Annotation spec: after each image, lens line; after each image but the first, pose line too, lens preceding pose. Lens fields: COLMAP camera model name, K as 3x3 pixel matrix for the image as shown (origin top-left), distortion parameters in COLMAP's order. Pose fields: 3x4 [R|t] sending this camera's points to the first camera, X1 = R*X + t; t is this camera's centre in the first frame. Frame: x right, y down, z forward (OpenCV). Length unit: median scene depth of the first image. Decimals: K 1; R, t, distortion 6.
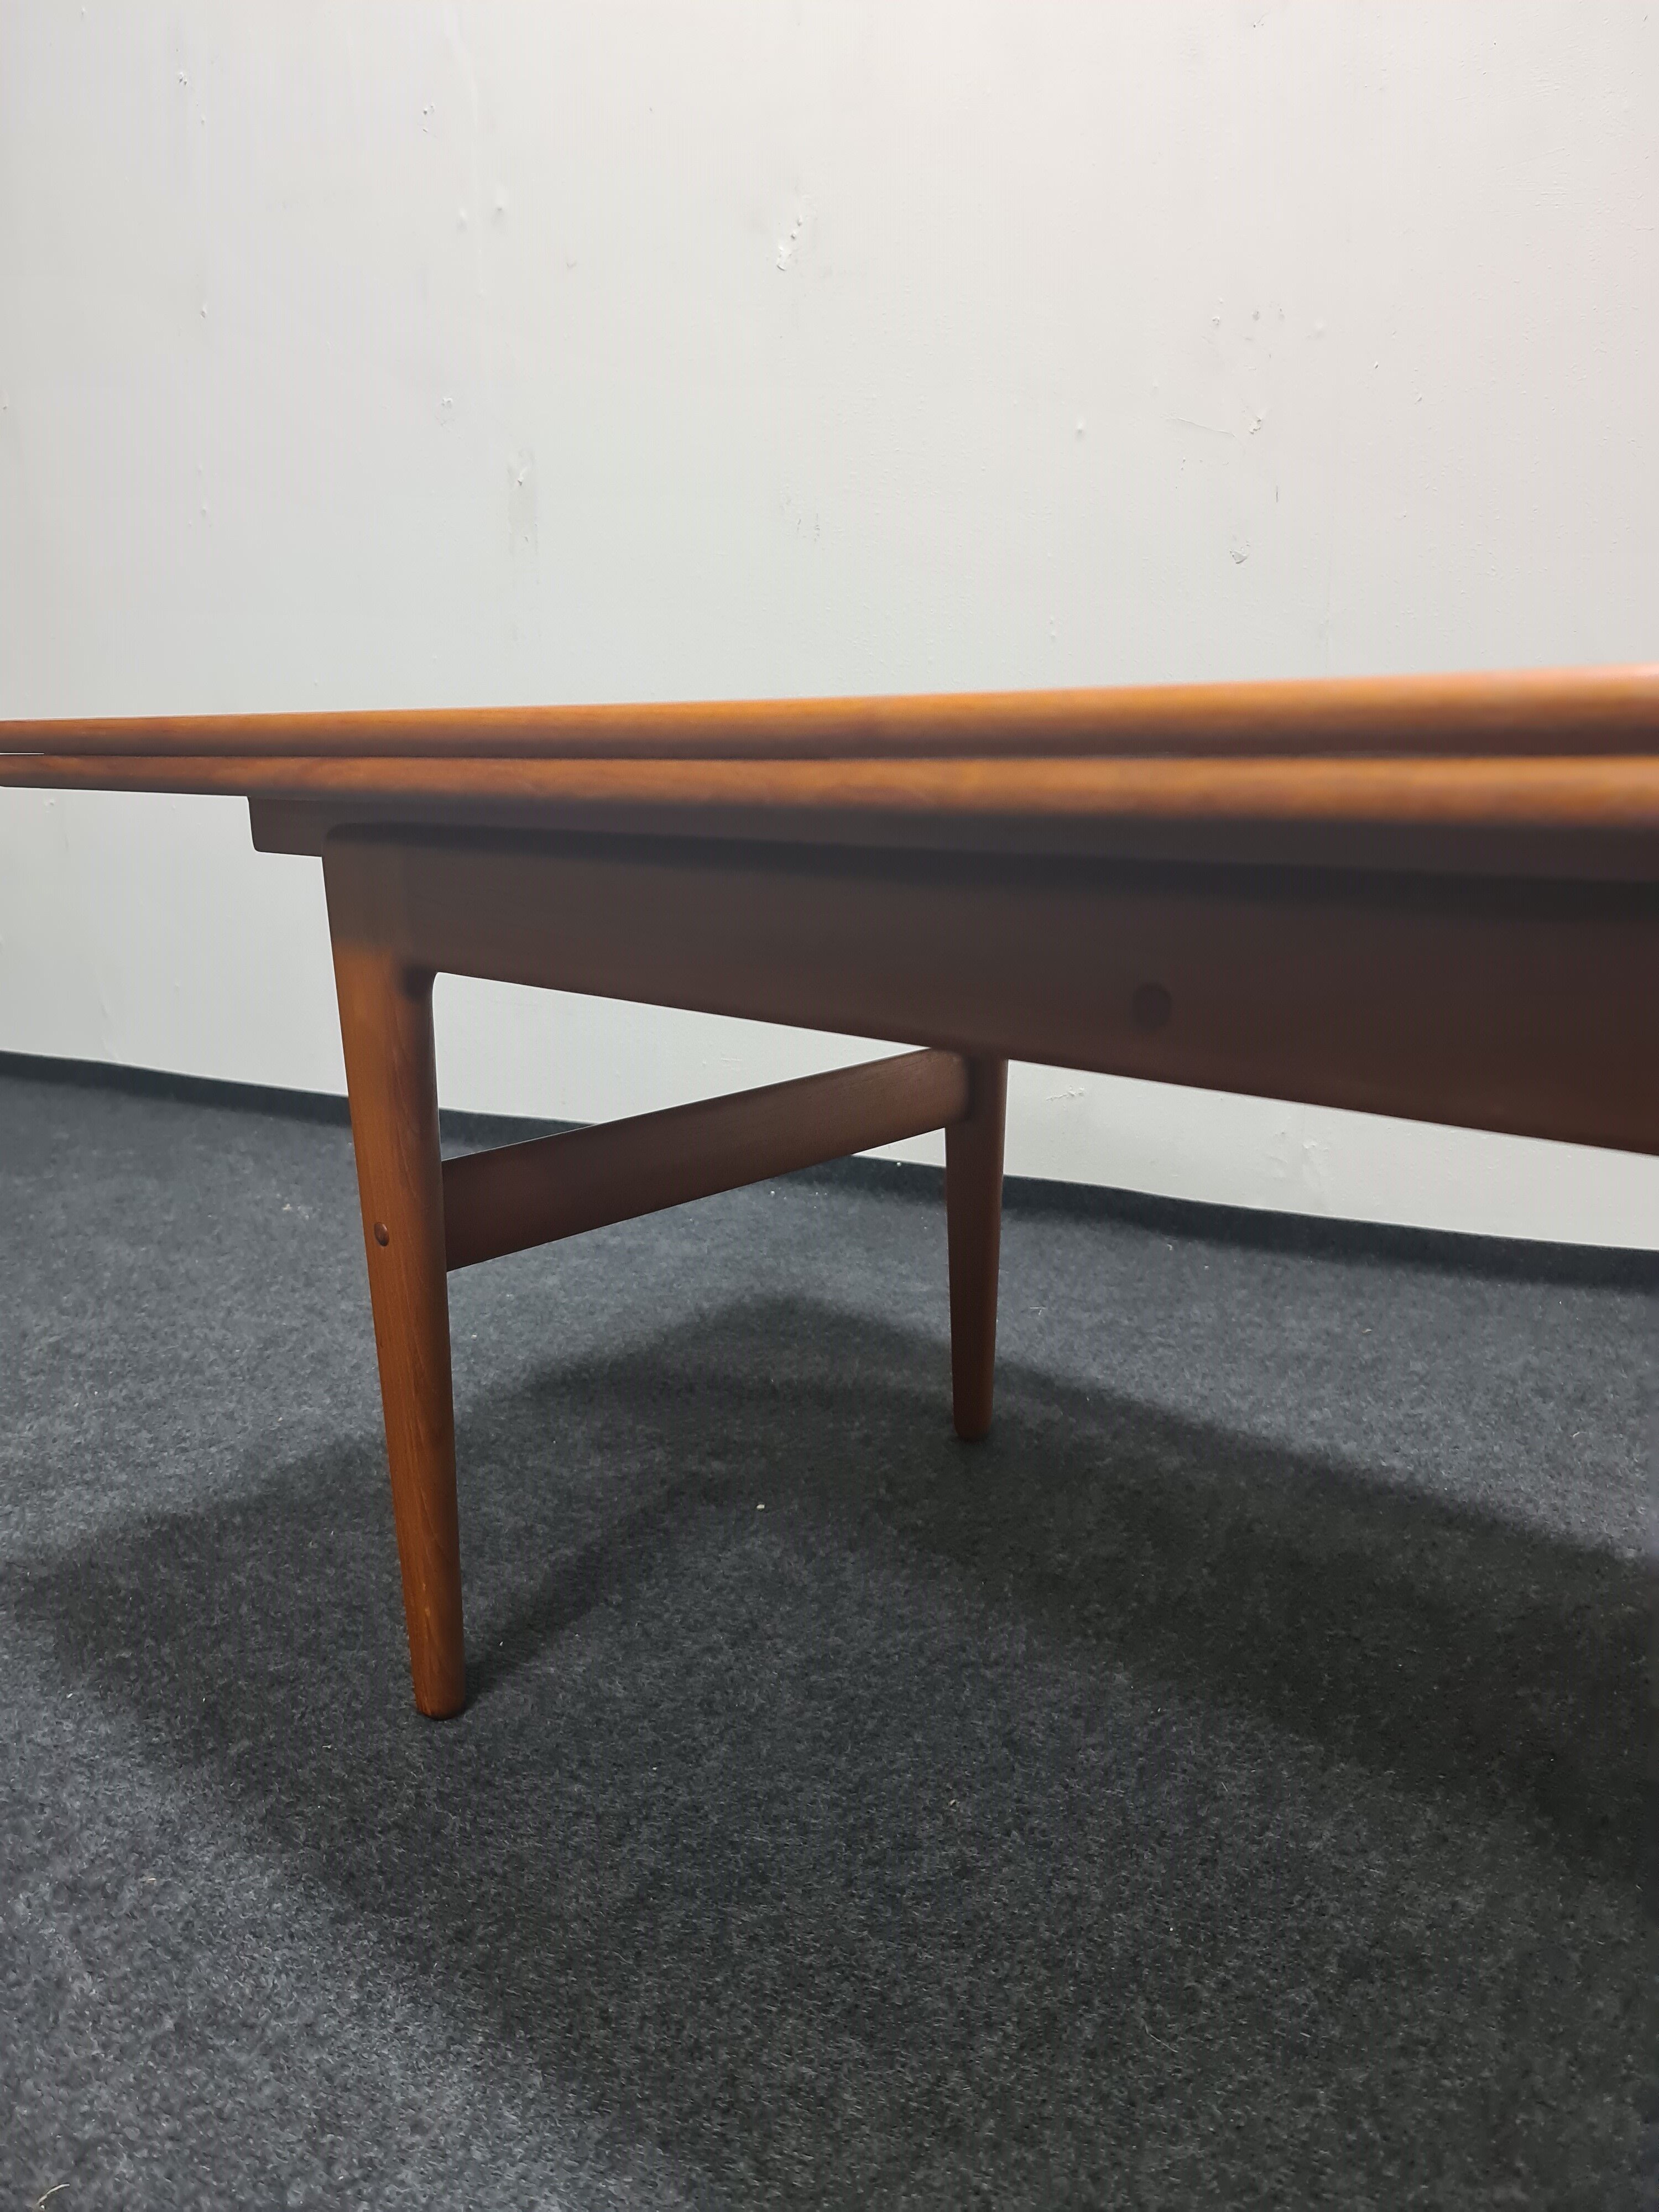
lens RADIAL K [[1621.7, 0, 811.6], [0, 1621.7, 1120.0], [0, 0, 1]] dist [0.077143, -0.062127]
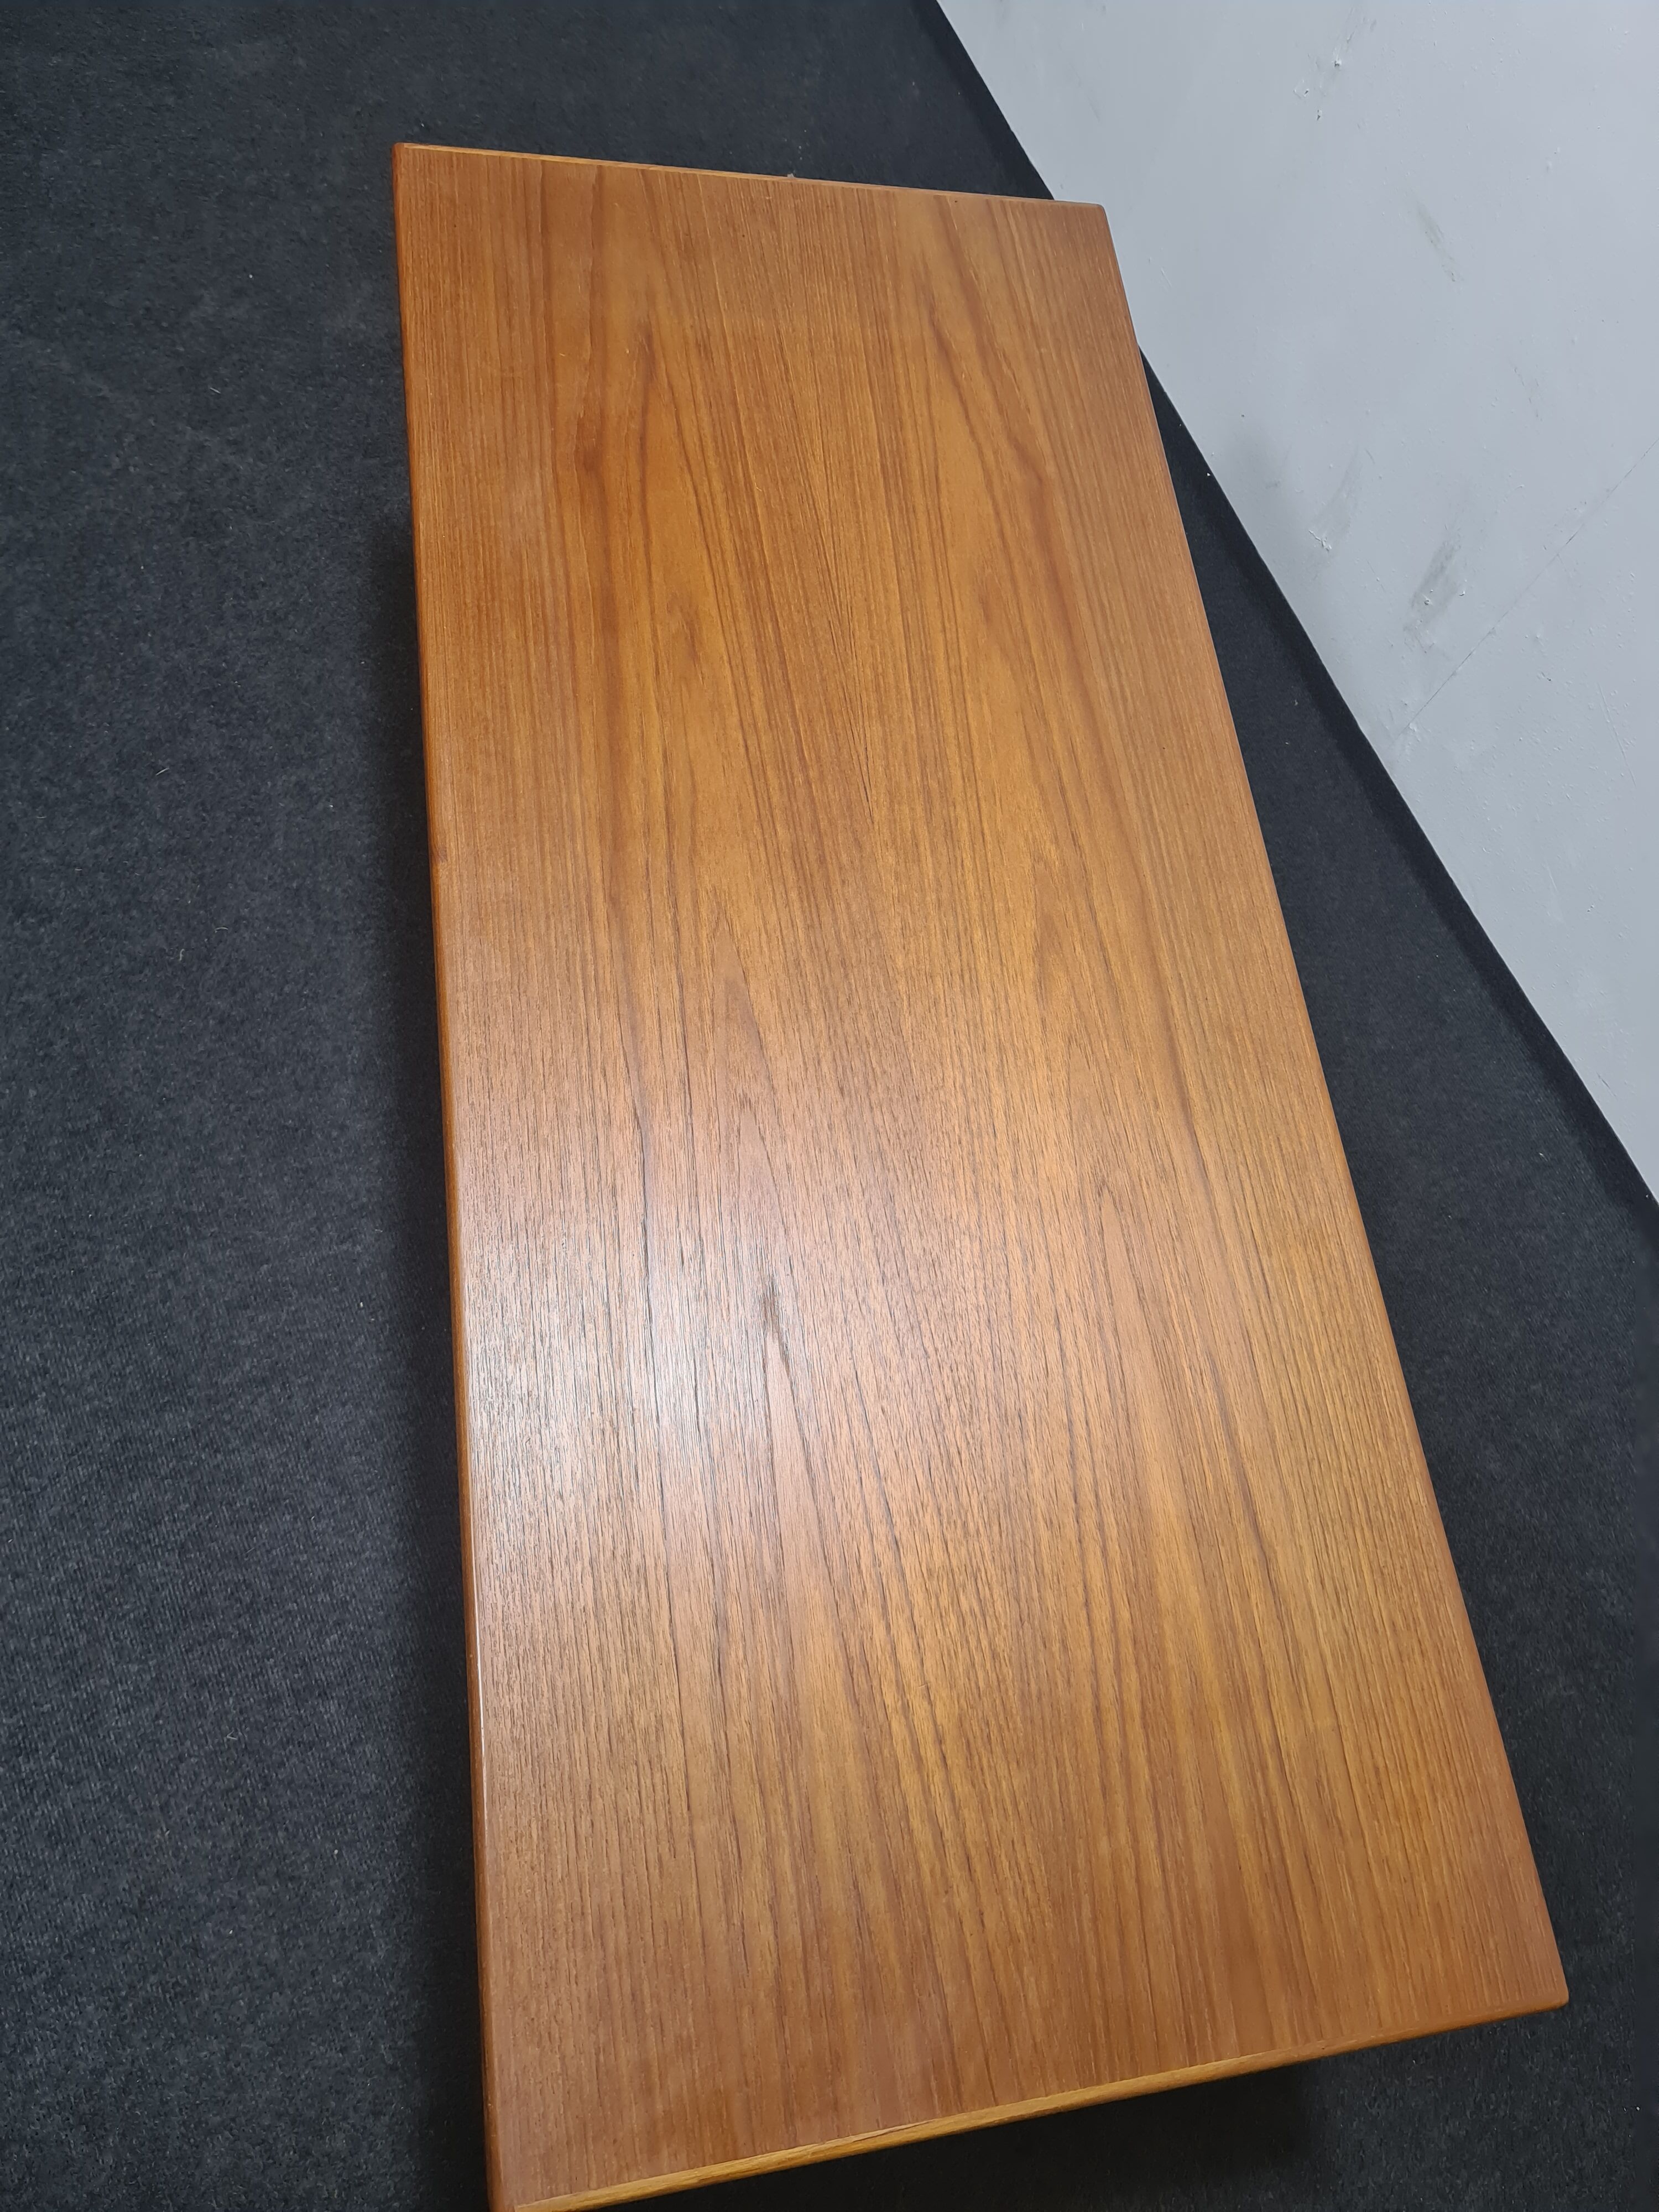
lens RADIAL K [[1621.7, 0, 824.8], [0, 1621.7, 1103.3], [0, 0, 1]] dist [0.077143, -0.062127]
pose [[0.758899, 0.644941, -0.090135, 0.414418], [-0.345694, 0.516282, 0.783549, -0.955440], [0.551877, -0.563475, 0.614758, -0.144689]]
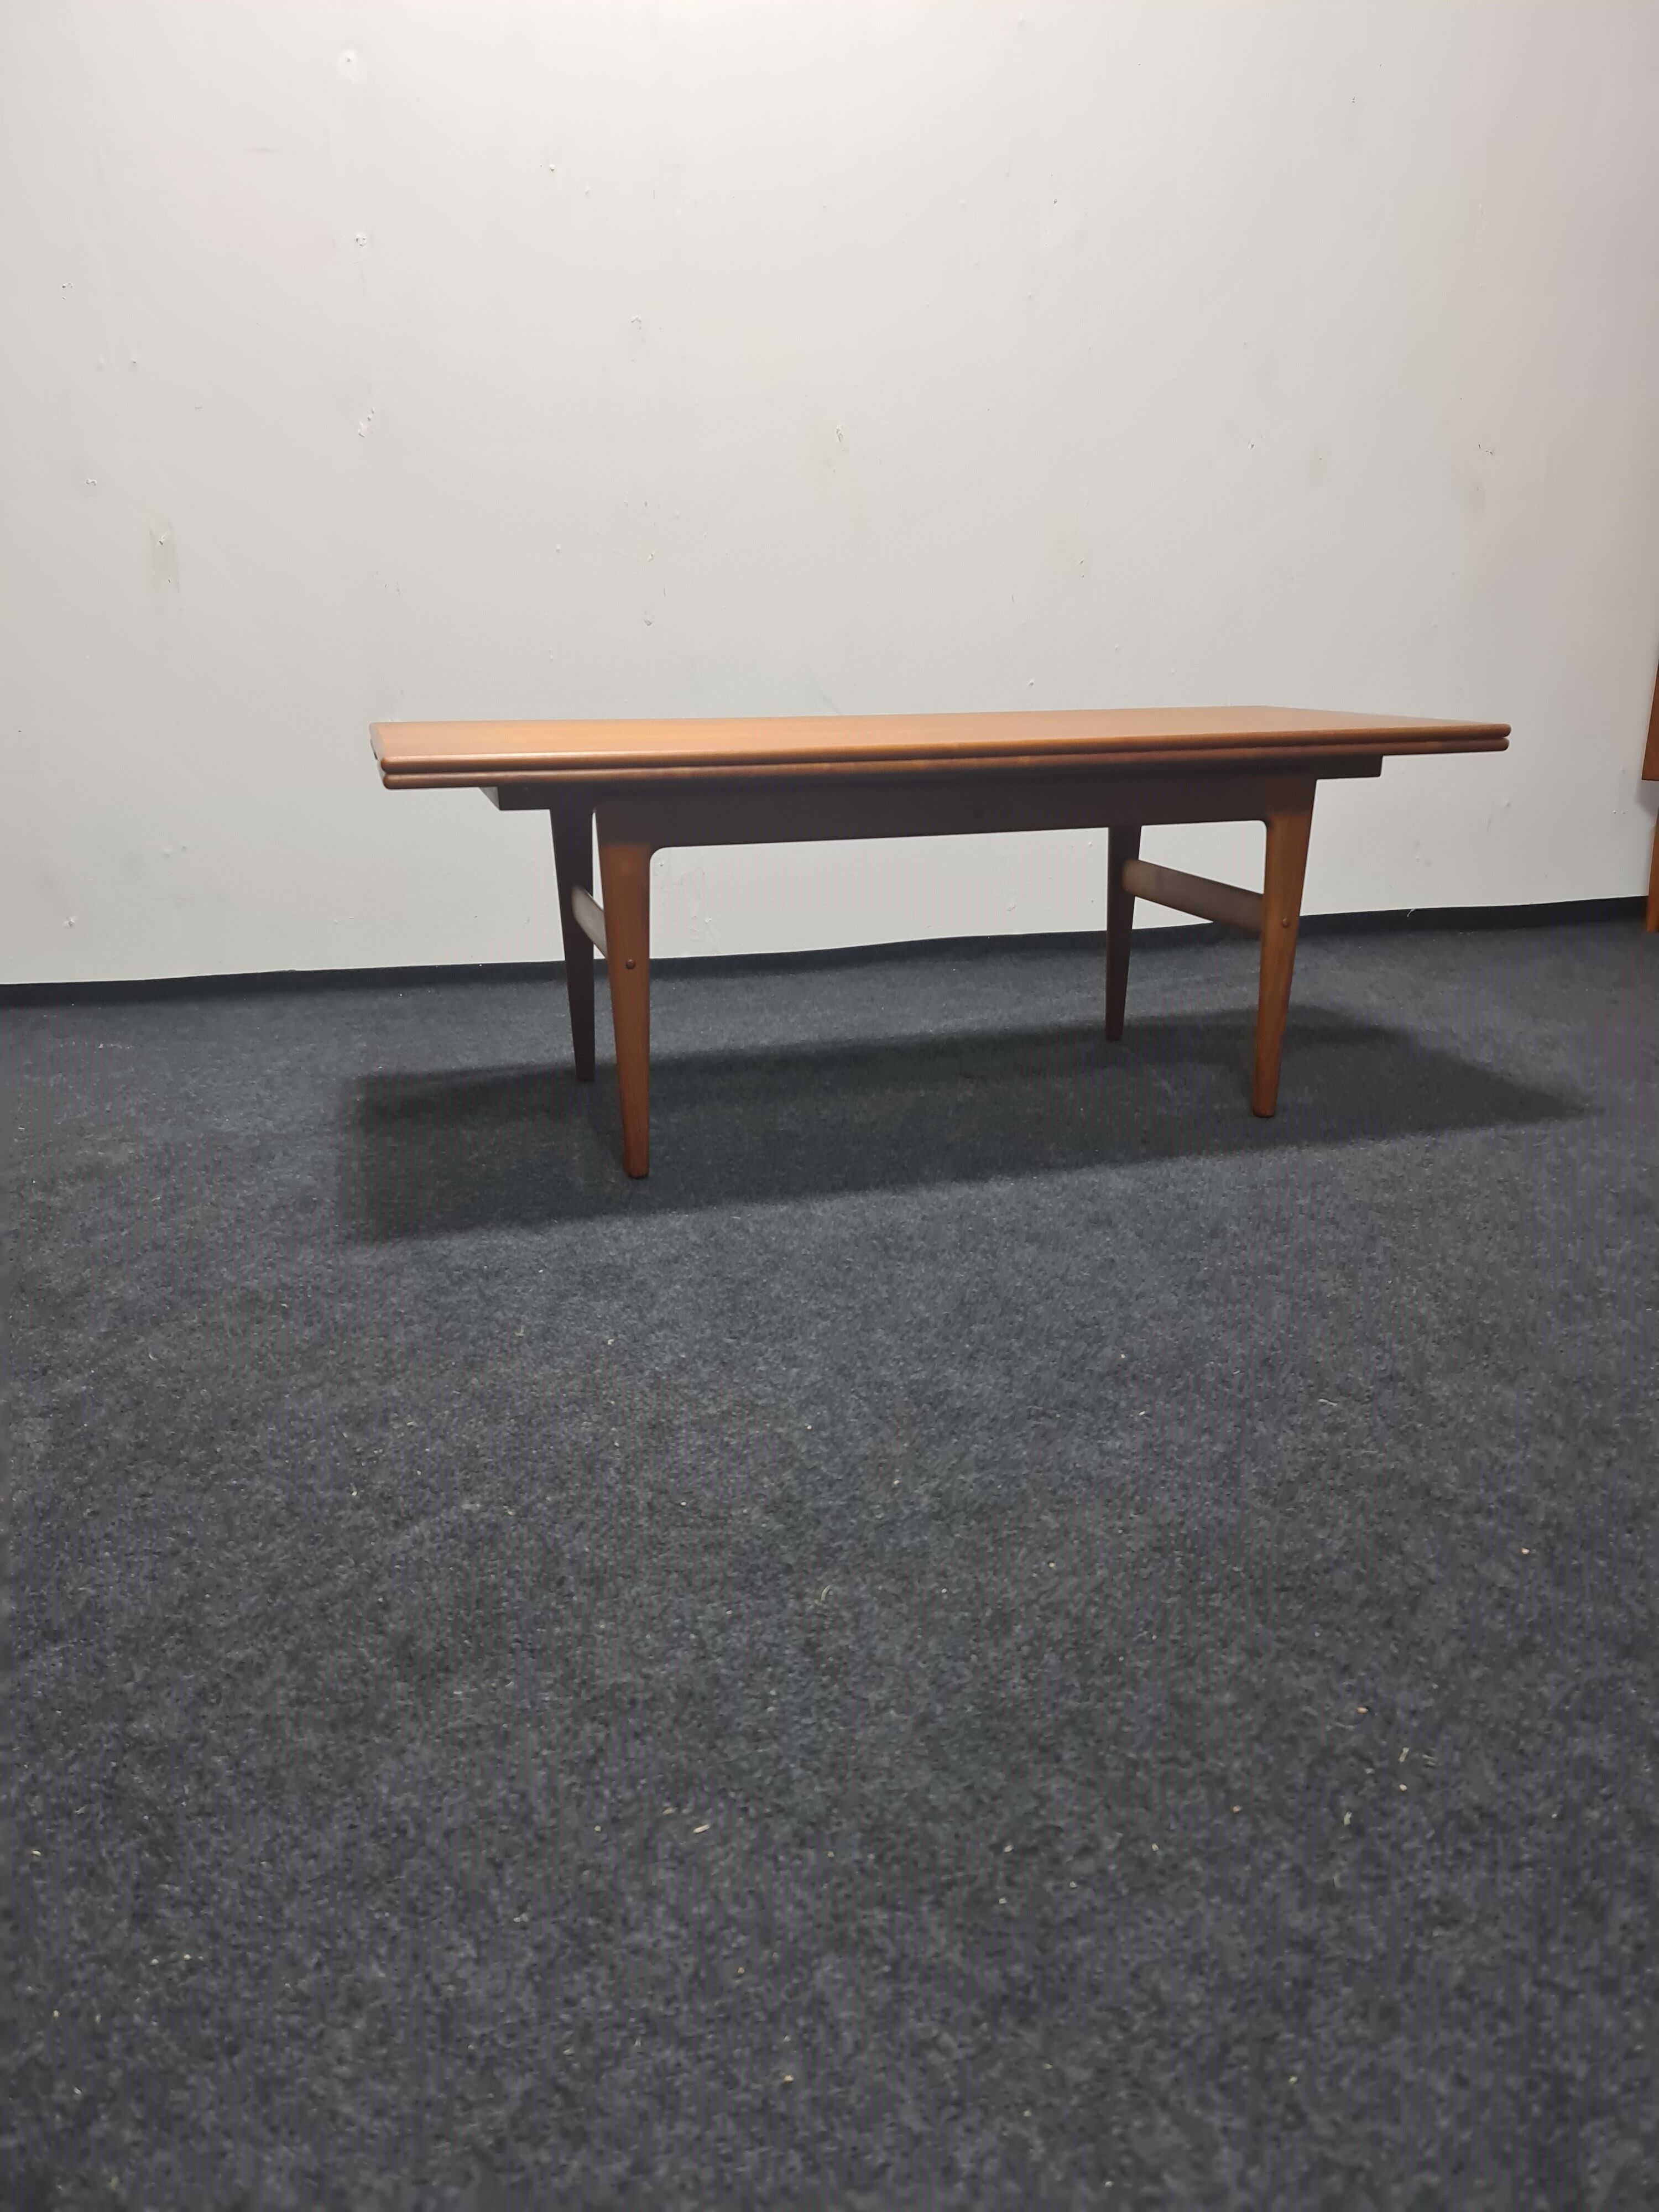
lens RADIAL K [[1621.7, 0, 826.1], [0, 1621.7, 1100.0], [0, 0, 1]] dist [0.077143, -0.062127]
pose [[0.762036, -0.172702, 0.624080, -1.335402], [0.145543, 0.984799, 0.094809, 0.100809], [-0.630967, 0.018583, 0.775587, -0.962099]]
